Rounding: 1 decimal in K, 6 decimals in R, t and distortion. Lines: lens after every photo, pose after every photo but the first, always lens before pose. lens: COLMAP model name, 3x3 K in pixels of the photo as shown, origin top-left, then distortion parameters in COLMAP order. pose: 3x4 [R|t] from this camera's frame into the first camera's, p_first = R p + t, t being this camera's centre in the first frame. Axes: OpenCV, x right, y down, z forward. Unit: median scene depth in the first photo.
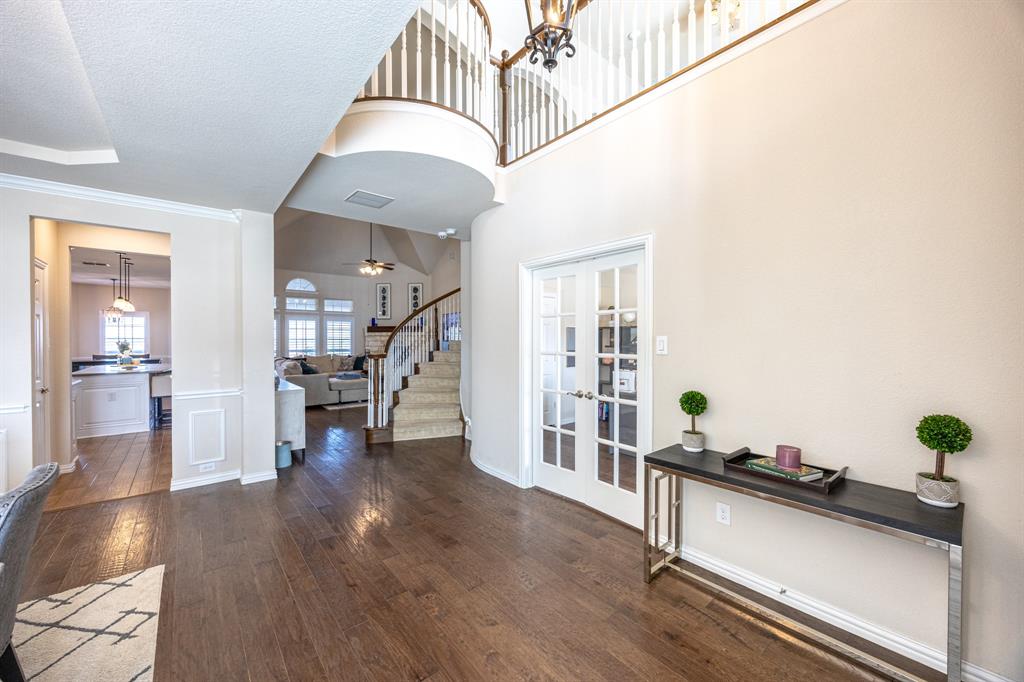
lens RADIAL K [[385.5, 0, 504.5], [0, 385.5, 341.8], [0, 0, 1]] dist [-0.001594, -0.000240]
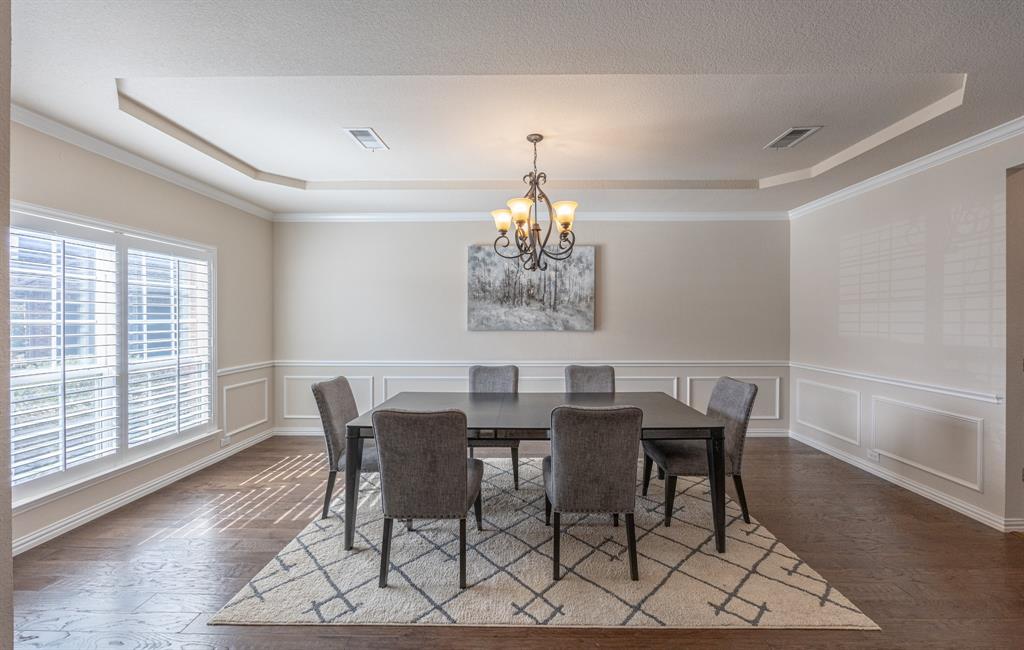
lens RADIAL K [[398.6, 0, 518.5], [0, 398.6, 318.5], [0, 0, 1]] dist [-0.002954, -0.000299]
pose [[-0.646129, 0.002003, -0.763225, 0.038528], [-0.001977, 0.999989, 0.004298, -0.002239], [0.763225, 0.004286, -0.646118, 0.293629]]
